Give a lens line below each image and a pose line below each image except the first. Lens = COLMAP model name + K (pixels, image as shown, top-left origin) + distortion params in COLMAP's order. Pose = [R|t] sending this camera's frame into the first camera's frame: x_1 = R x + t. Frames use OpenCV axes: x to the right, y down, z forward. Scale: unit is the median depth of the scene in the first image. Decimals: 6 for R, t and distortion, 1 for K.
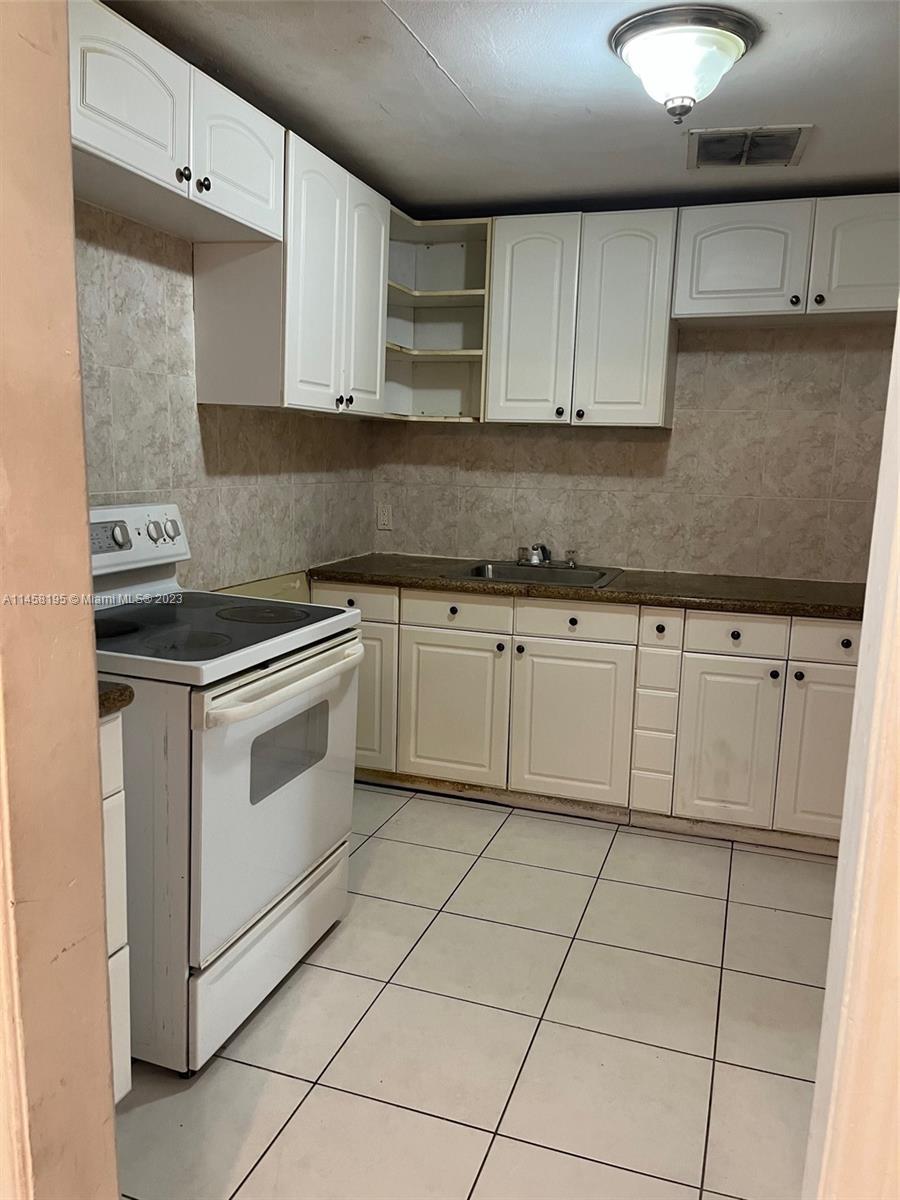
lens RADIAL K [[925.1, 0, 450.4], [0, 925.1, 628.9], [0, 0, 1]] dist [0.047129, -0.030022]
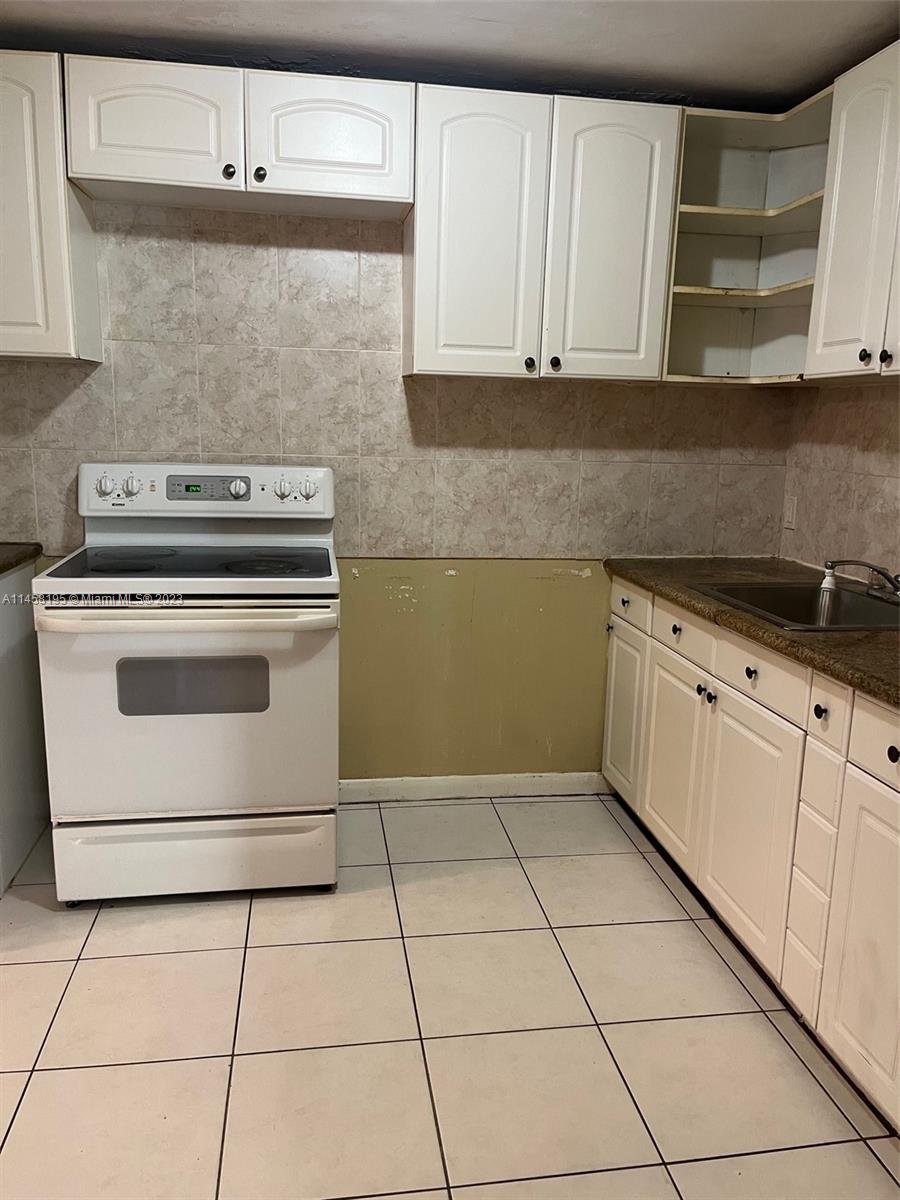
lens RADIAL K [[925.1, 0, 452.8], [0, 925.1, 627.4], [0, 0, 1]] dist [0.047129, -0.030022]
pose [[0.456977, 0.174400, -0.872213, 0.649132], [-0.179624, 0.978481, 0.101539, -0.073696], [0.871153, 0.110270, 0.478470, 0.524128]]
